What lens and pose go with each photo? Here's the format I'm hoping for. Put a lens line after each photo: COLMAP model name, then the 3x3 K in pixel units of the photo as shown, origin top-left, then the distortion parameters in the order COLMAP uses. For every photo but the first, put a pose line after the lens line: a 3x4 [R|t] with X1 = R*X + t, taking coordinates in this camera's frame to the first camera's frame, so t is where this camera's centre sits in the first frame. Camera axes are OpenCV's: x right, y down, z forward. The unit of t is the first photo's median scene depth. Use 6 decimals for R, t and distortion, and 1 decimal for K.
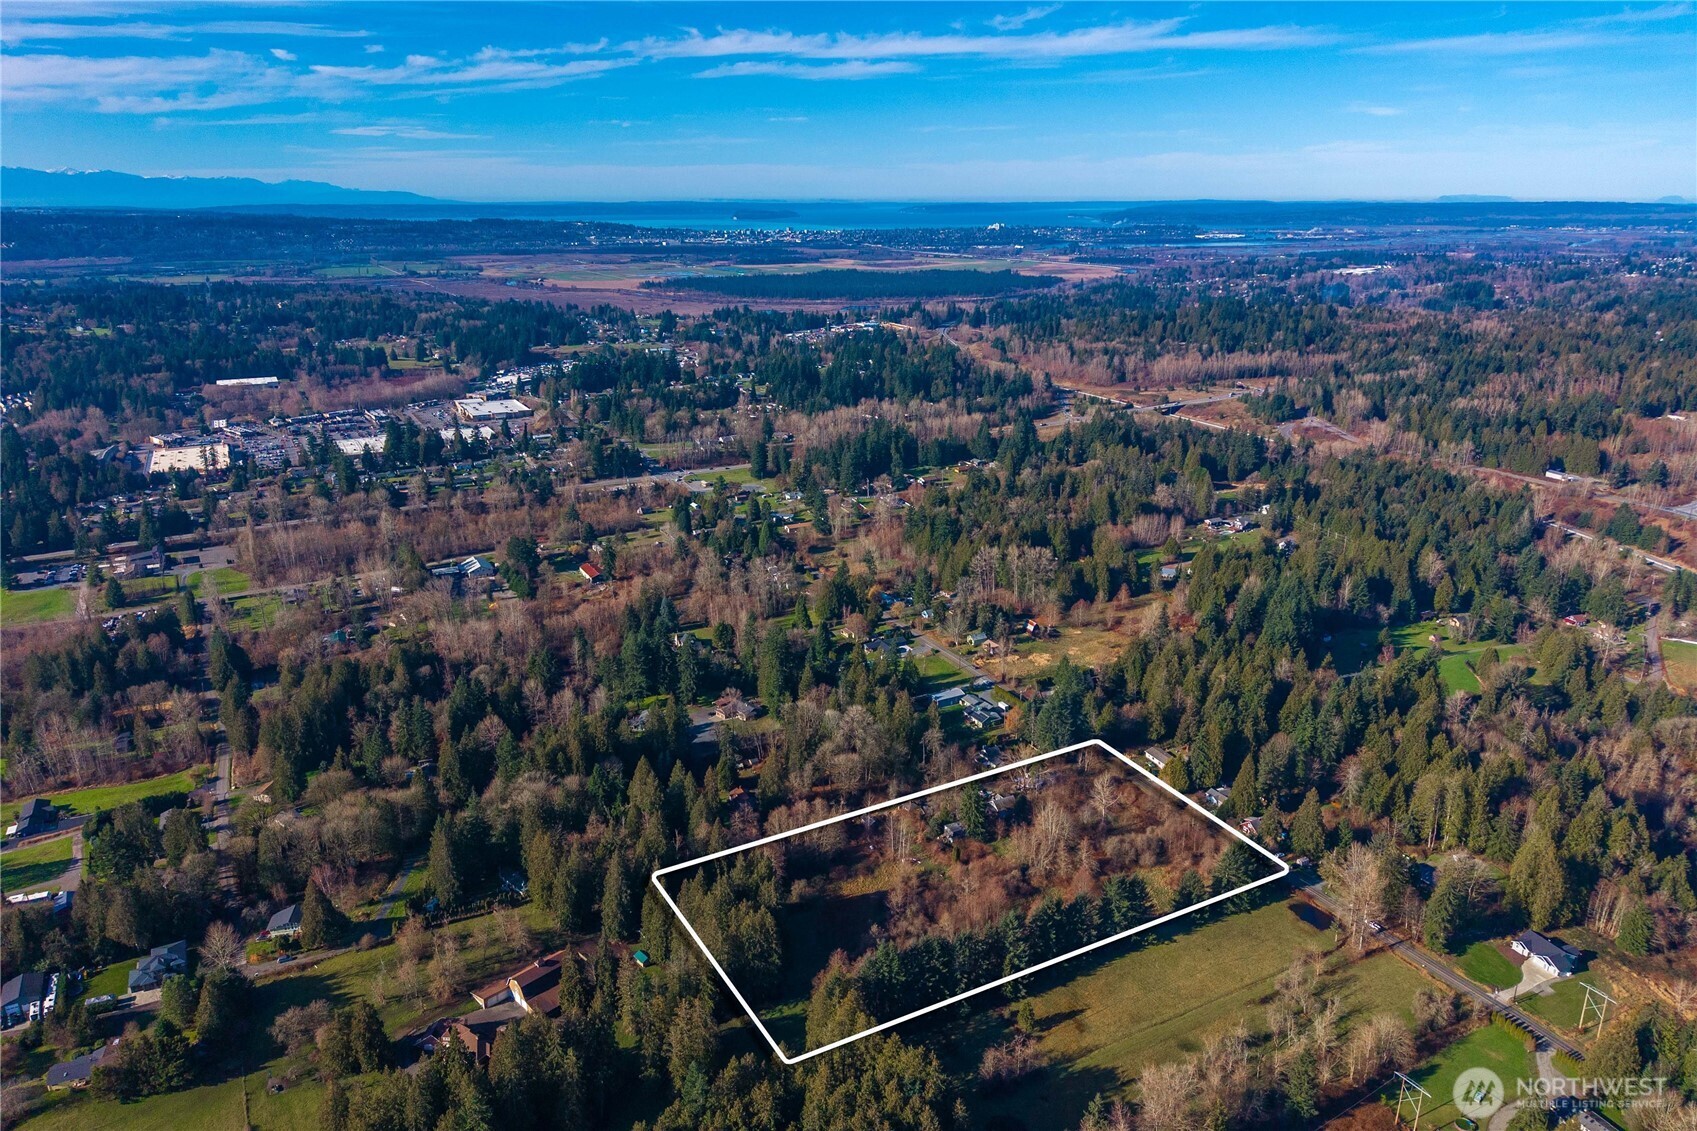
lens RADIAL K [[1222.2, 0, 848.5], [0, 1222.2, 565.5], [0, 0, 1]] dist [0.031457, -0.040593]
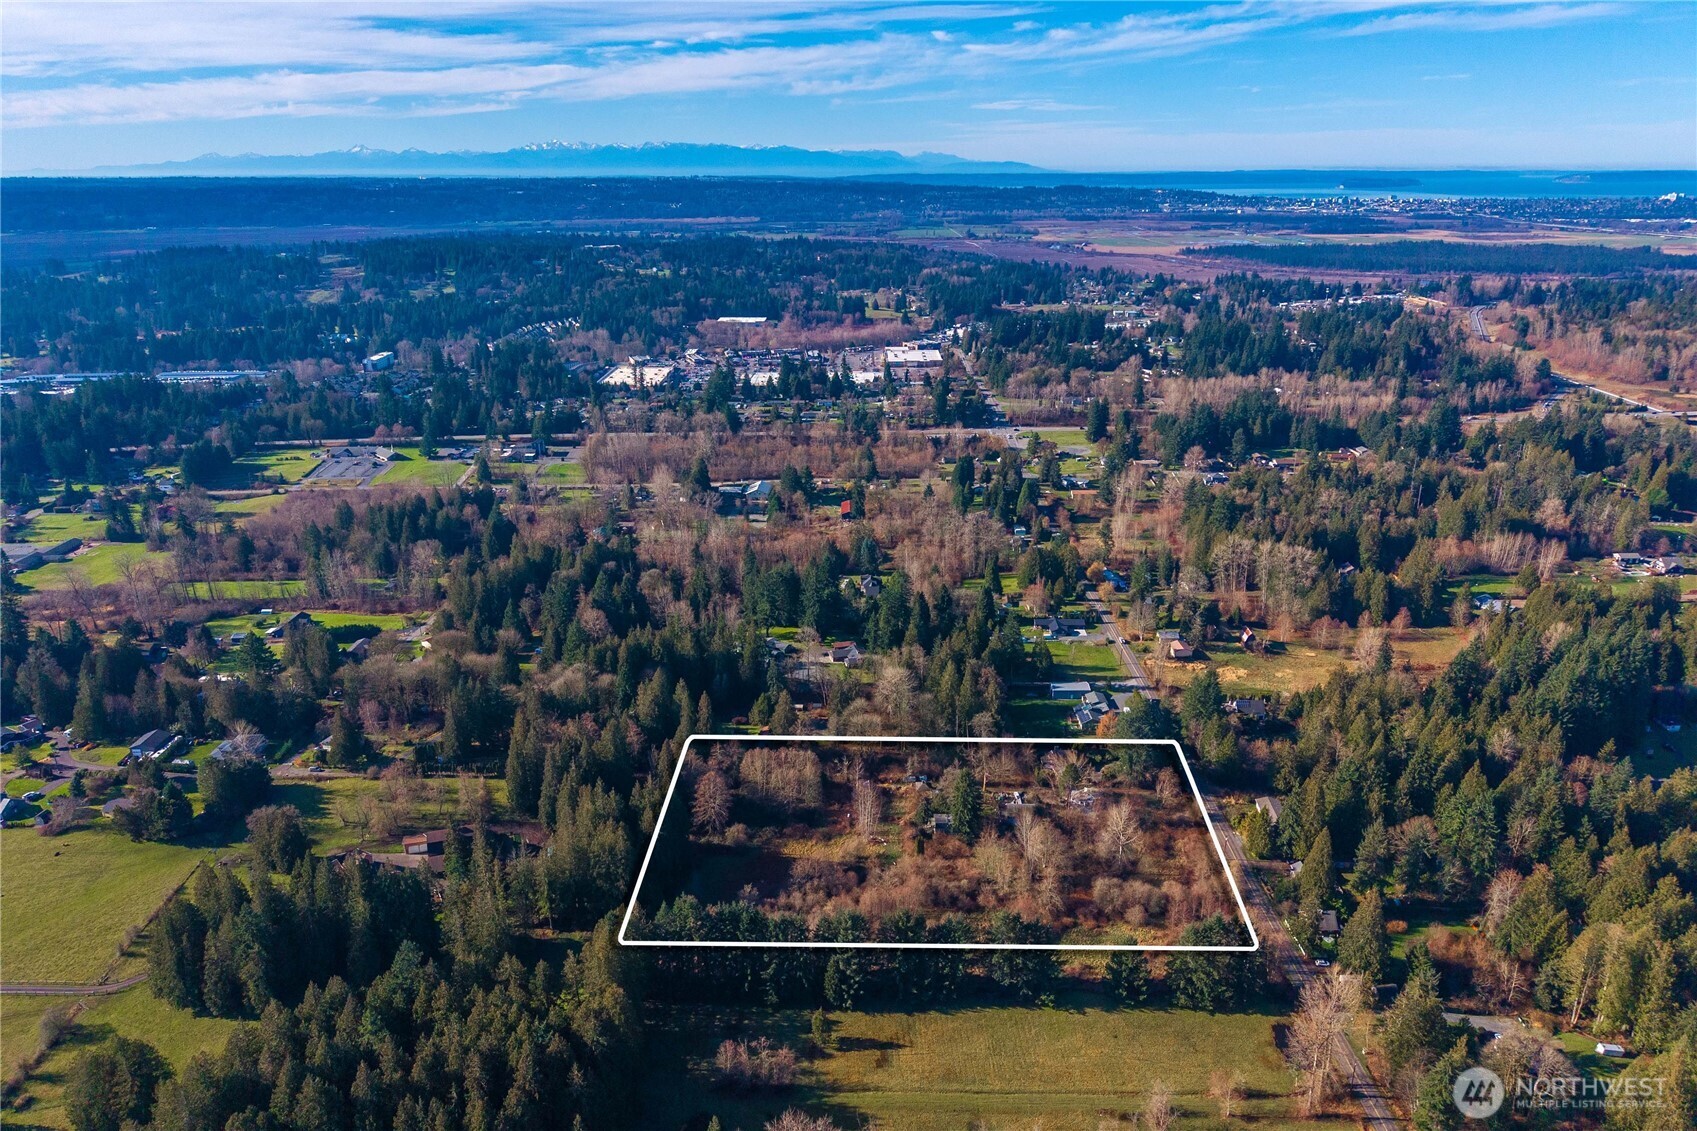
lens RADIAL K [[1222.2, 0, 848.5], [0, 1222.2, 565.5], [0, 0, 1]] dist [0.031457, -0.040593]
pose [[0.862416, 0.153052, -0.482508, 0.094365], [-0.146018, 0.987895, 0.052373, -0.000419], [0.484683, 0.025288, 0.874324, 0.043459]]
